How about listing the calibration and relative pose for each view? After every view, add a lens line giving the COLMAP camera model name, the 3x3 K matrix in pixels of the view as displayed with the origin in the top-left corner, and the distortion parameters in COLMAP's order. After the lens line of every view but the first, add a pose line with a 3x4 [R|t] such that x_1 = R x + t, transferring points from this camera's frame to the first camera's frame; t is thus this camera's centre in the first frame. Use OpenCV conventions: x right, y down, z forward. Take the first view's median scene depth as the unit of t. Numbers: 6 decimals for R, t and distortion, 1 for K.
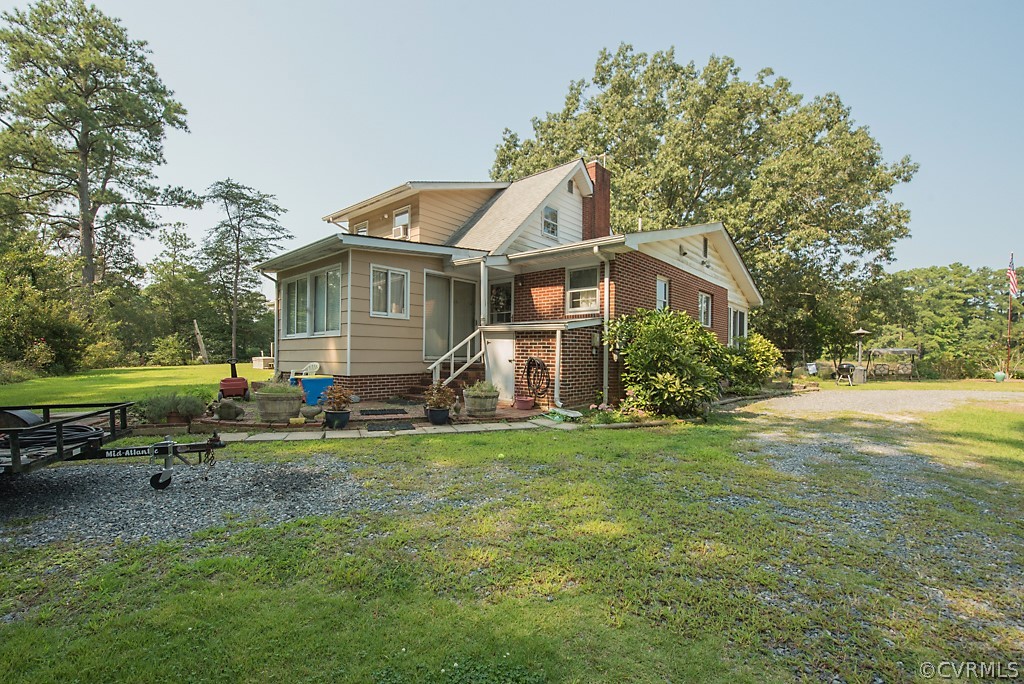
lens RADIAL K [[441.5, 0, 507.6], [0, 441.5, 357.3], [0, 0, 1]] dist [-0.012799, -0.001296]
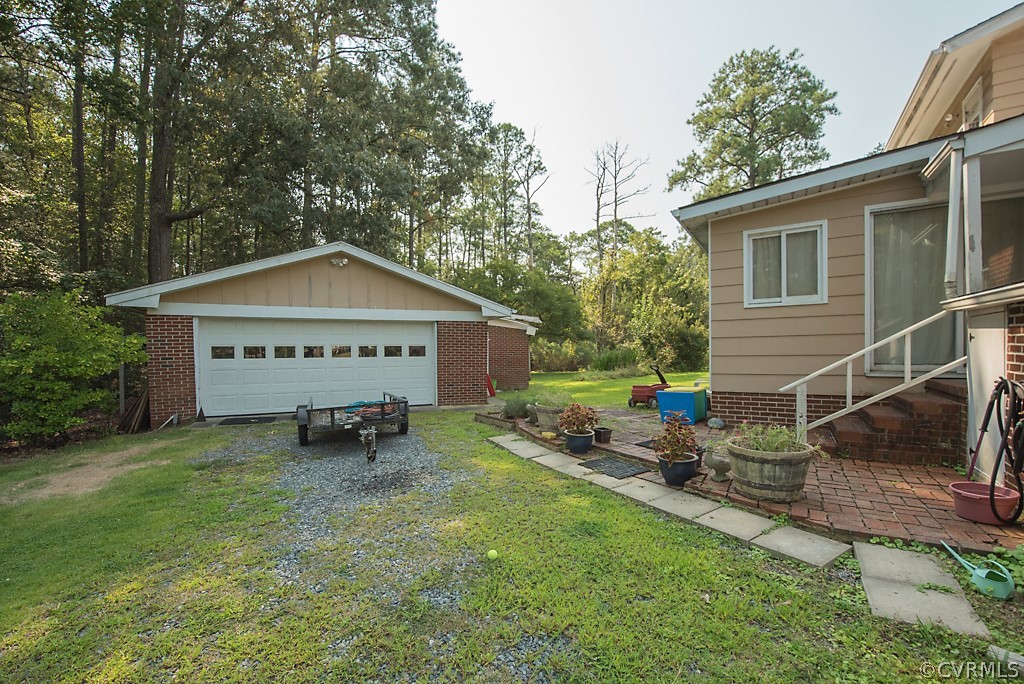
lens RADIAL K [[441.5, 0, 500.0], [0, 441.5, 357.4], [0, 0, 1]] dist [-0.012799, -0.001296]
pose [[0.147149, 0.000731, -0.989114, 0.198014], [0.010768, 0.999939, 0.002341, -0.012840], [0.989056, -0.010995, 0.147132, 0.325963]]
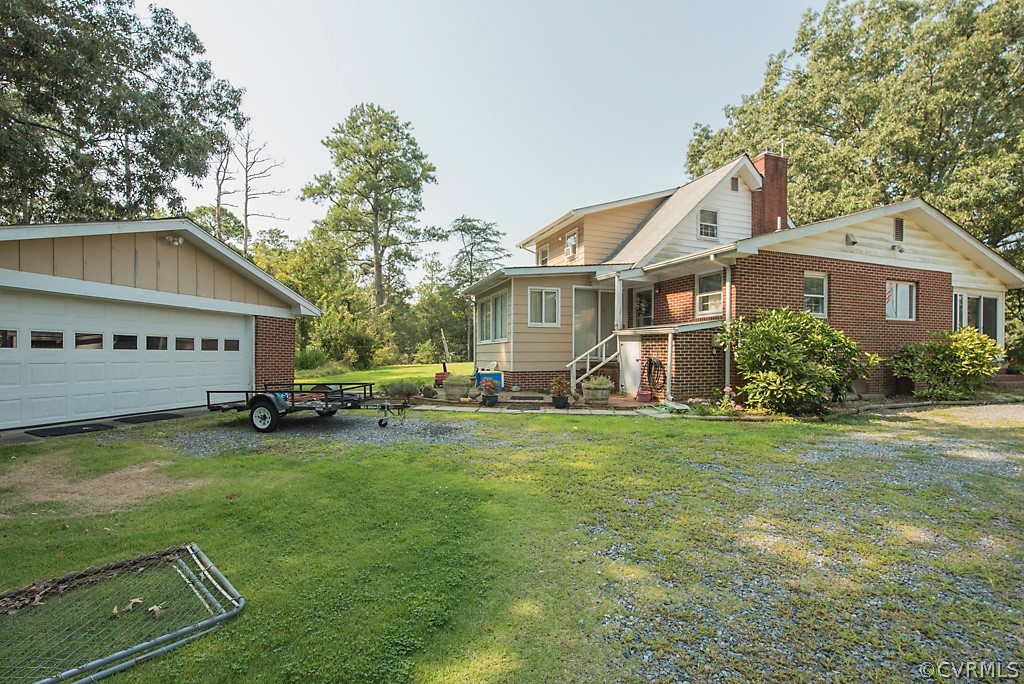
lens RADIAL K [[441.5, 0, 506.2], [0, 441.5, 356.4], [0, 0, 1]] dist [-0.012799, -0.001296]
pose [[0.878804, -0.005998, -0.477146, 0.162712], [0.005890, 0.999981, -0.001722, -0.001340], [0.477147, -0.001297, 0.878823, -0.118905]]
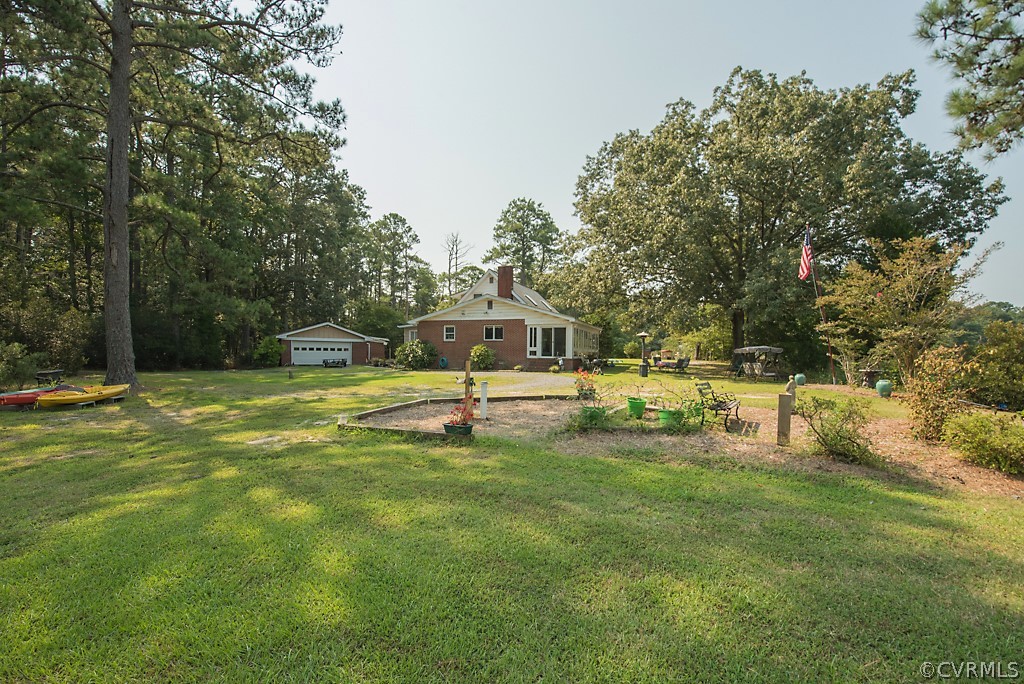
lens RADIAL K [[441.5, 0, 513.2], [0, 441.5, 346.2], [0, 0, 1]] dist [-0.012799, -0.001296]
pose [[0.370402, -0.022577, -0.928597, 2.405831], [-0.005081, 0.999640, -0.026331, 0.022570], [0.928857, 0.014471, 0.370155, 0.246012]]
